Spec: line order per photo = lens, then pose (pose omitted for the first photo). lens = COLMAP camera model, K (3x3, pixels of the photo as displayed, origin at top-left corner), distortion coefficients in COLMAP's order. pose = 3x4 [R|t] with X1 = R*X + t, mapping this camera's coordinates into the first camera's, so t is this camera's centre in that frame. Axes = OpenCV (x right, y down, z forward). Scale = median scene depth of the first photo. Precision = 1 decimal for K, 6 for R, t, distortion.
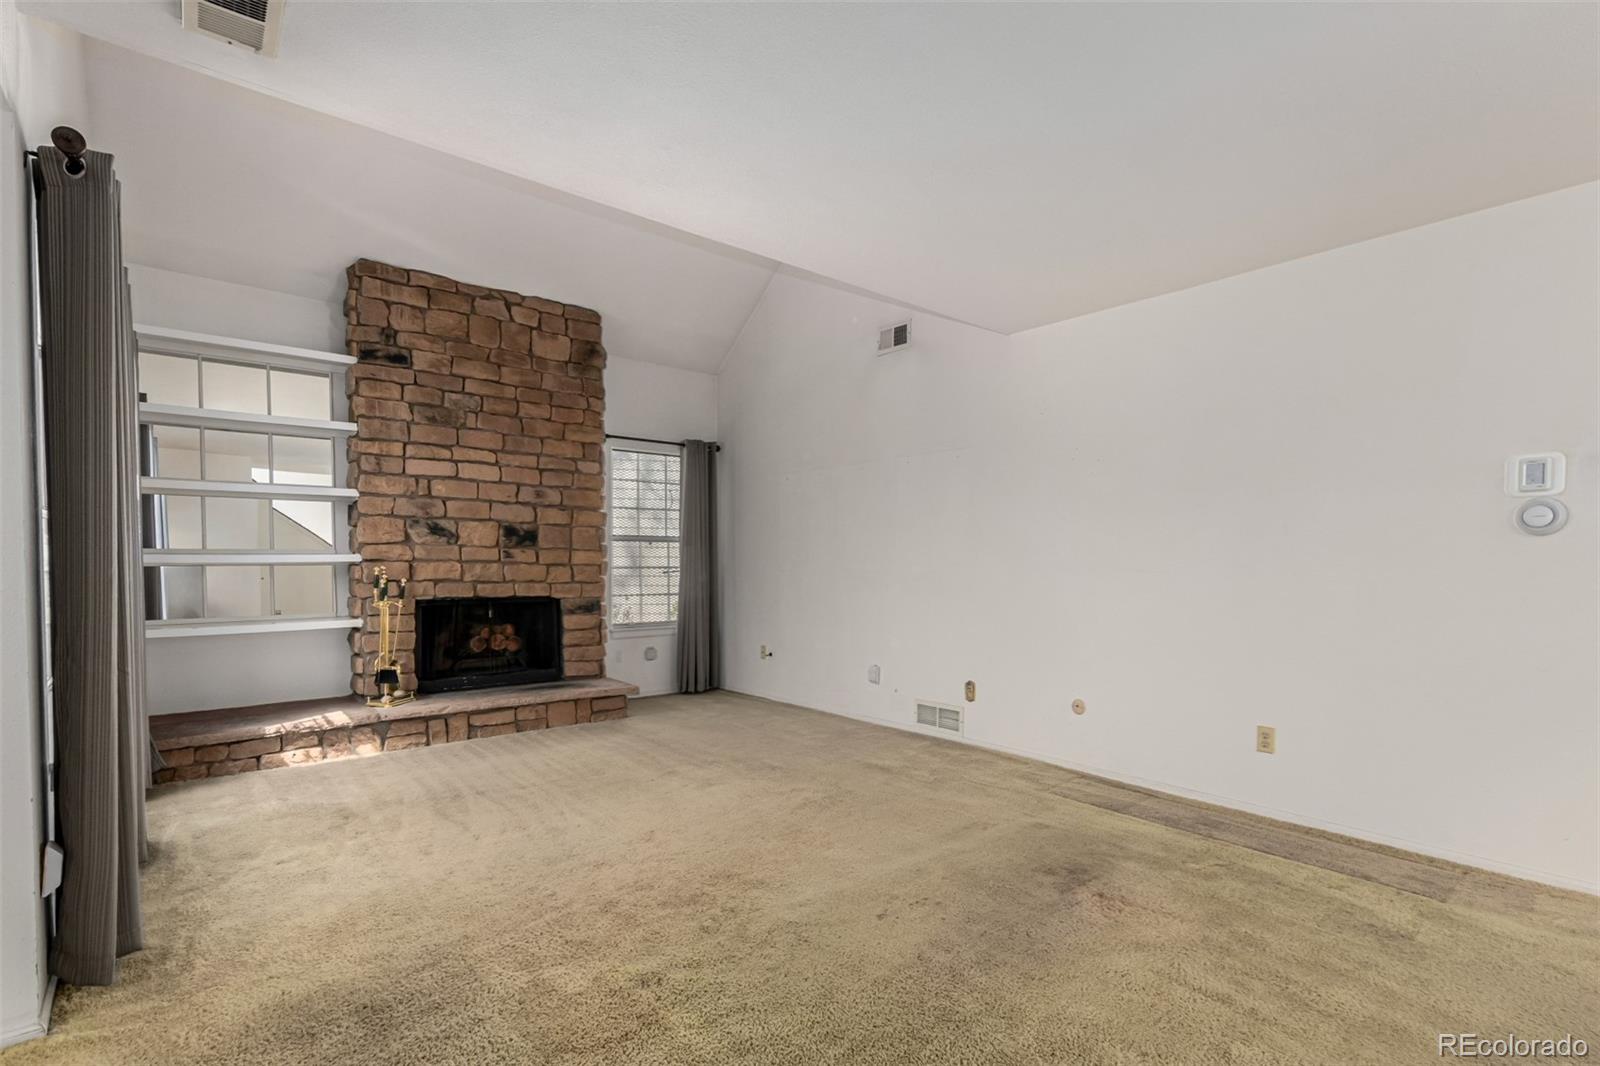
lens RADIAL K [[738.4, 0, 829.0], [0, 738.4, 584.1], [0, 0, 1]] dist [0.005946, -0.003704]
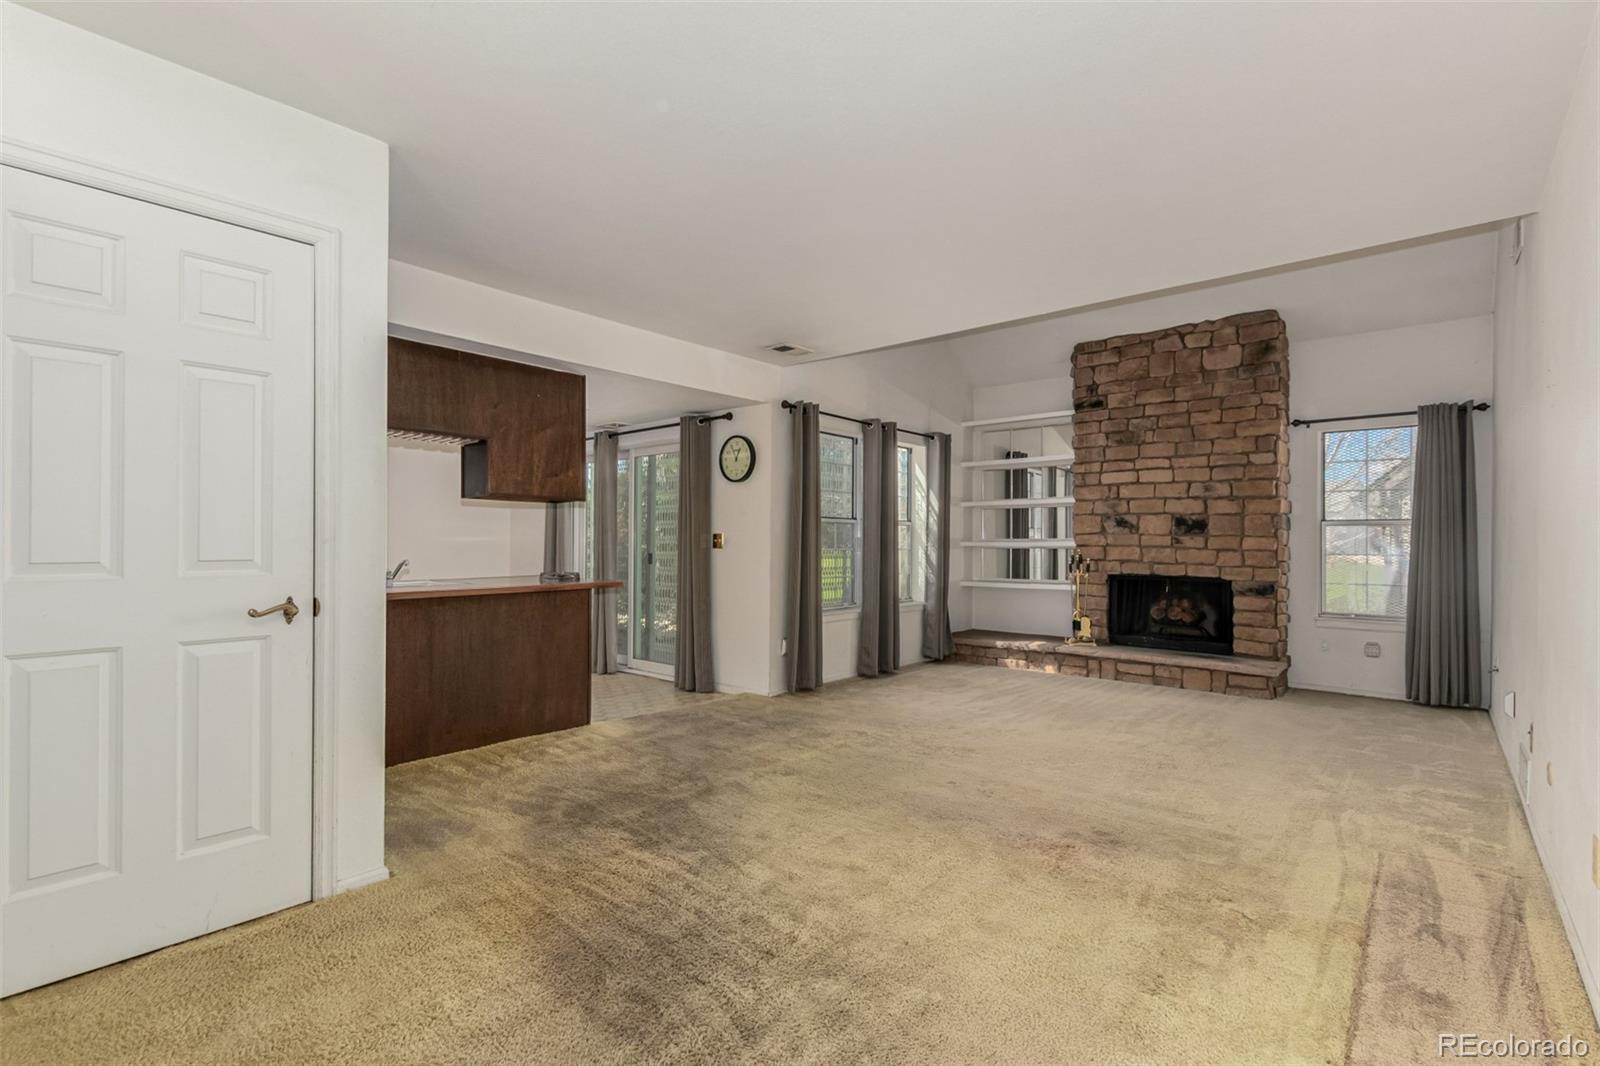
lens RADIAL K [[738.4, 0, 802.9], [0, 738.4, 536.8], [0, 0, 1]] dist [0.005946, -0.003704]
pose [[0.169327, -0.011132, -0.985497, 0.675662], [-0.036814, 0.999167, -0.017612, -0.002925], [0.984872, 0.039262, 0.168776, 0.197396]]
